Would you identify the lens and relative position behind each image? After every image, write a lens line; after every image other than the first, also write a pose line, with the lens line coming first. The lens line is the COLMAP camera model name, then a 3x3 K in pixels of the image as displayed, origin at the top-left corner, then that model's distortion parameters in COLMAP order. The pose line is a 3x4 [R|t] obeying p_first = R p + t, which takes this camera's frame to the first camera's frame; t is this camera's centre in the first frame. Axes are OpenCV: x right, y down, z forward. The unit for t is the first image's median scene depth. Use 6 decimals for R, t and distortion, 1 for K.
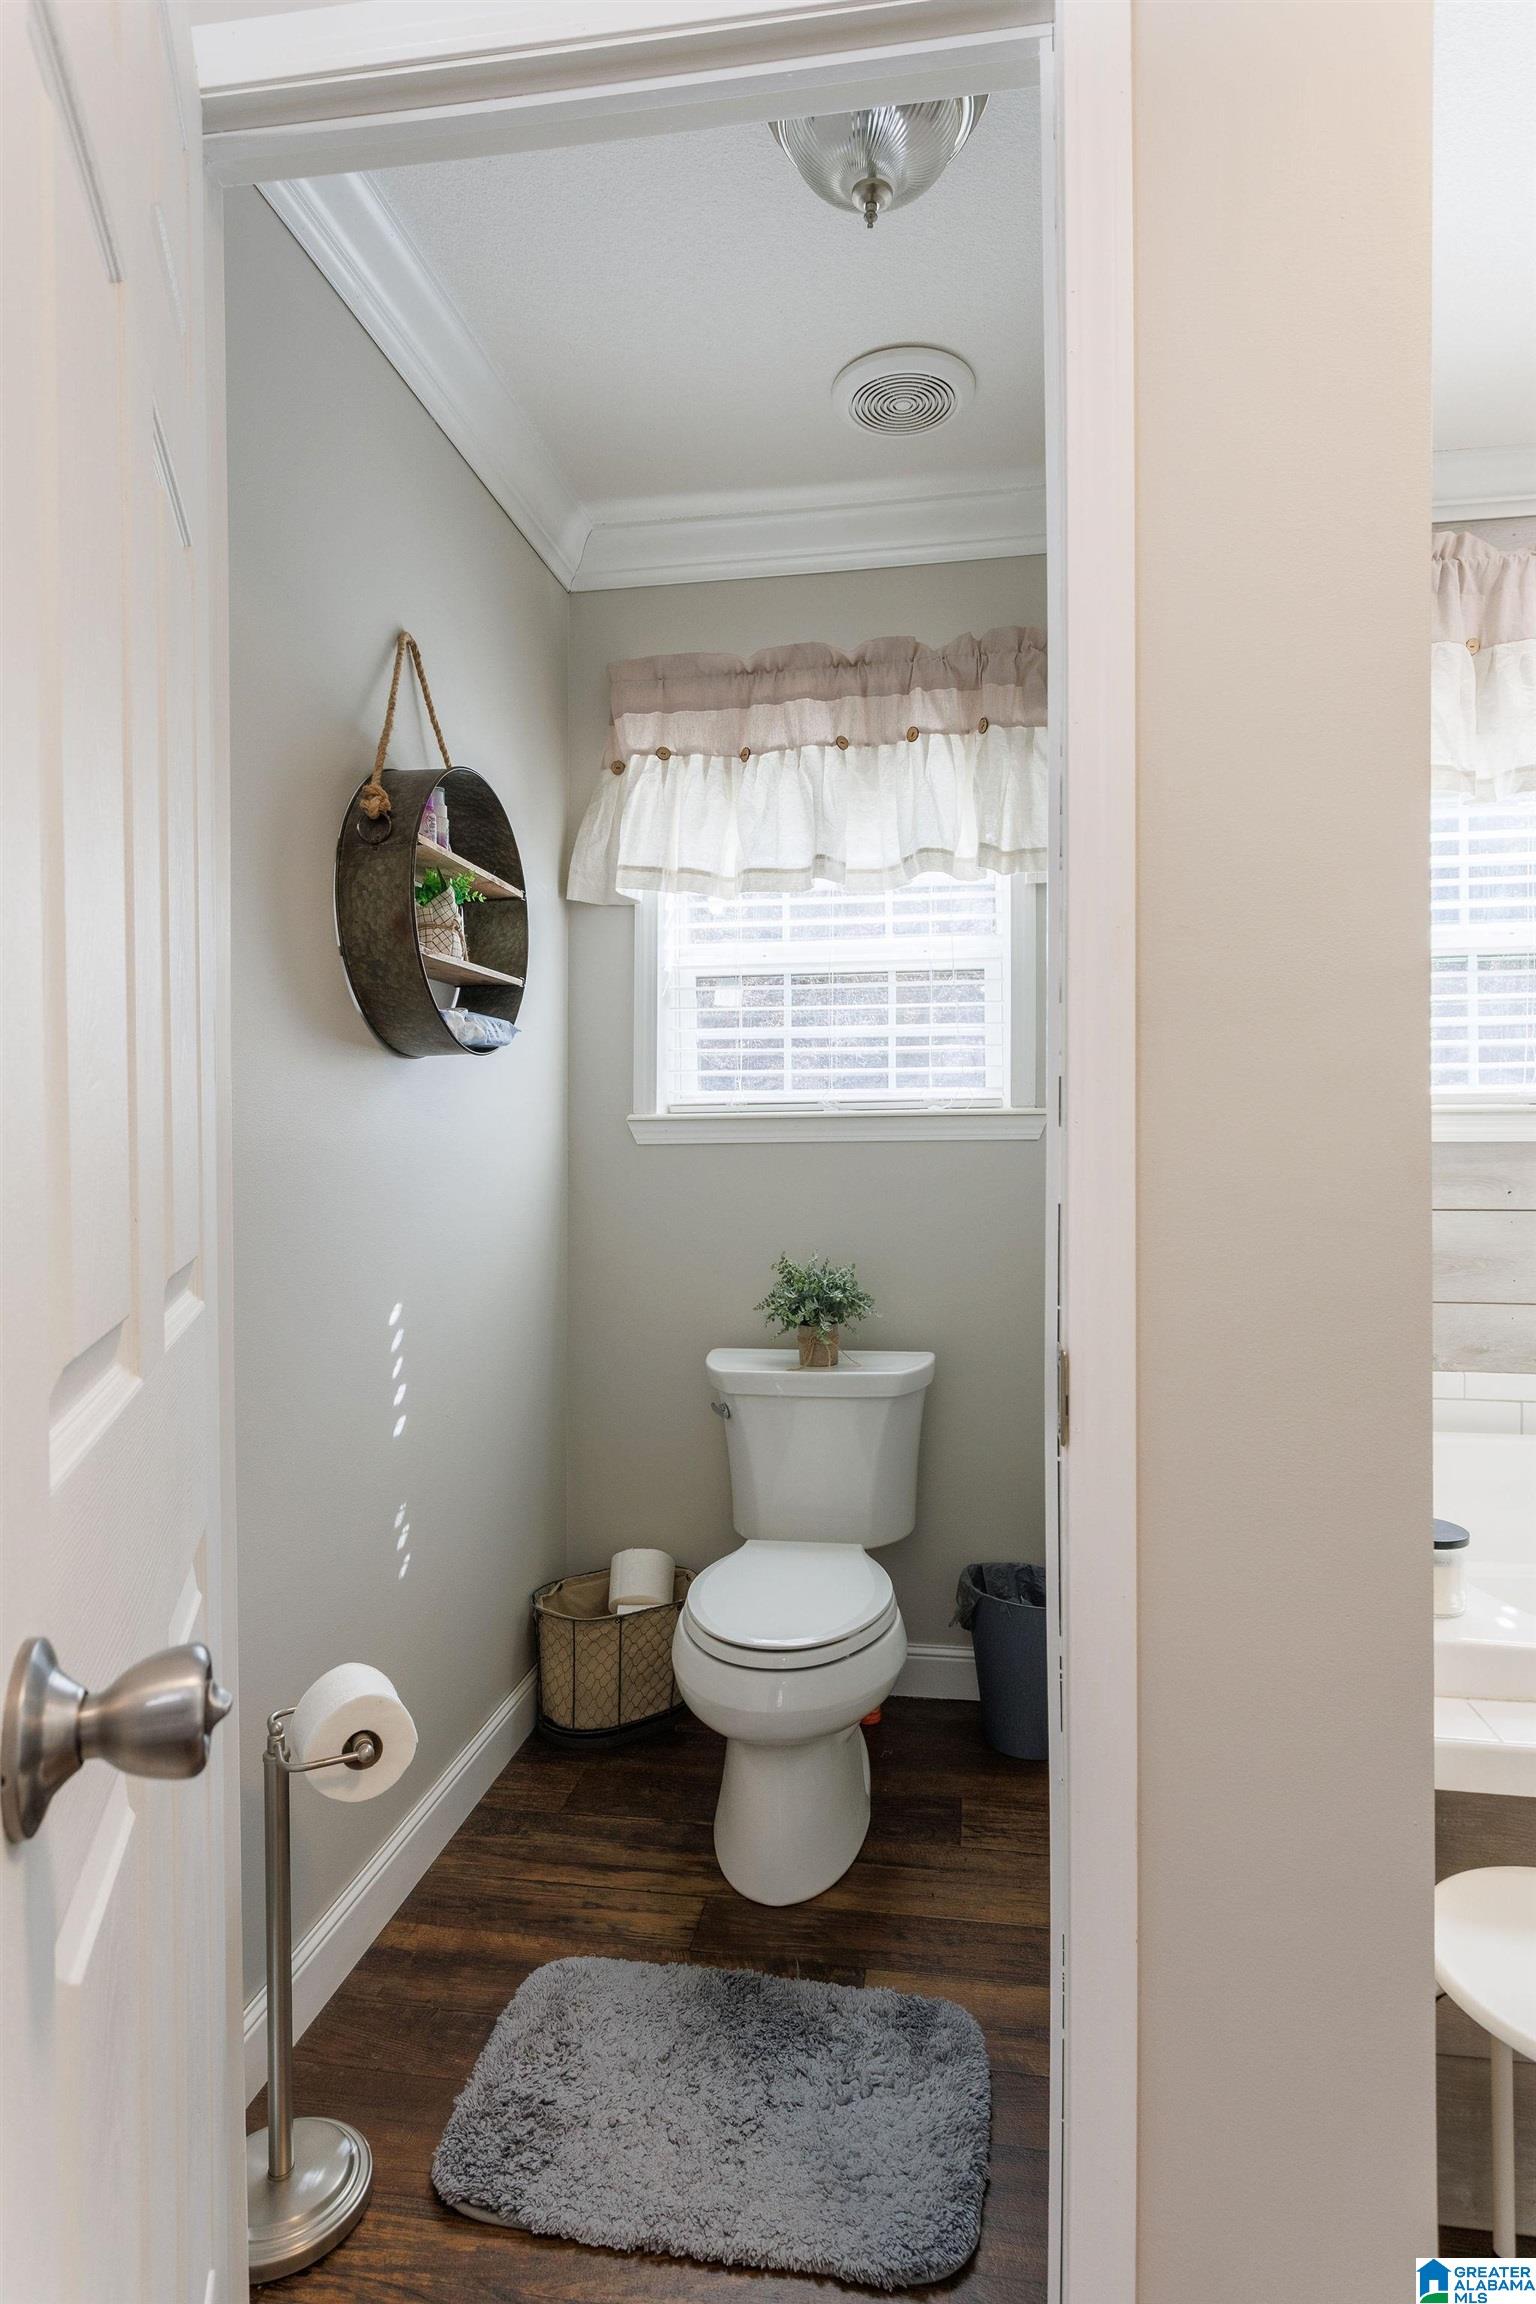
lens RADIAL K [[1229.6, 0, 770.0], [0, 1229.6, 1143.1], [0, 0, 1]] dist [0.005427, 0.002016]
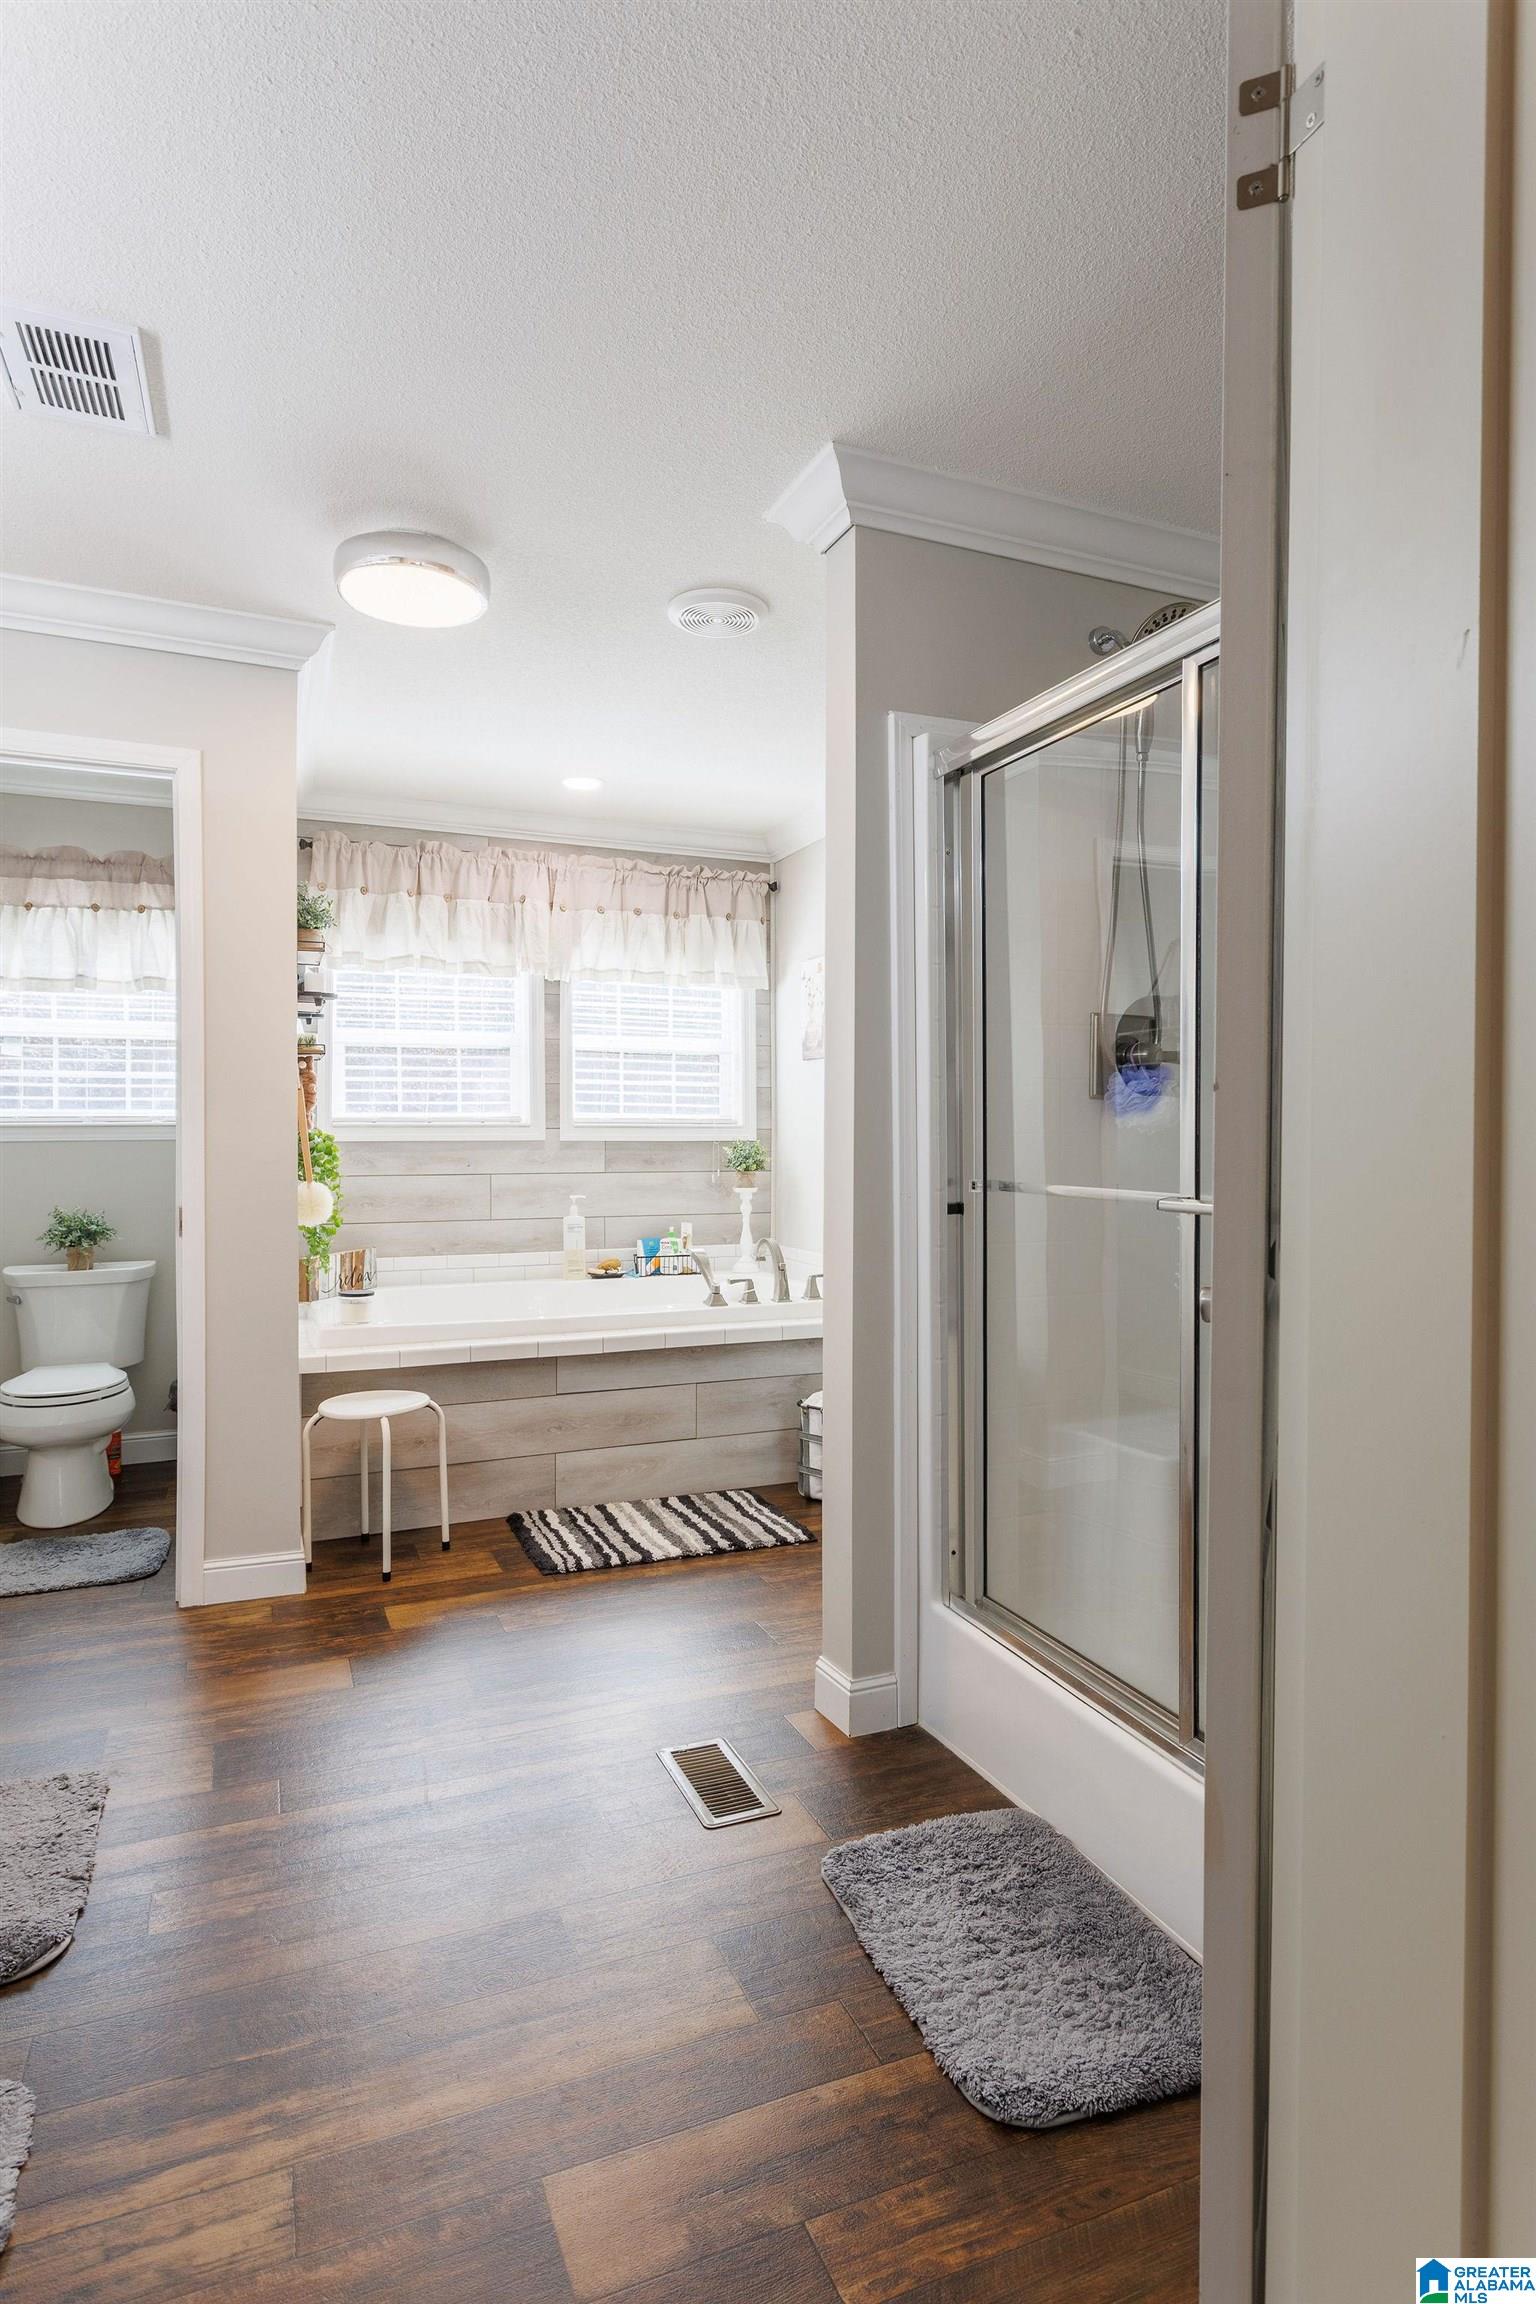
lens RADIAL K [[1229.6, 0, 758.1], [0, 1229.6, 1133.4], [0, 0, 1]] dist [0.005427, 0.002016]
pose [[0.845429, 0.002532, 0.534082, -0.076090], [0.002995, 0.999951, -0.009481, 0.006969], [-0.534080, 0.009615, 0.845379, -0.935590]]
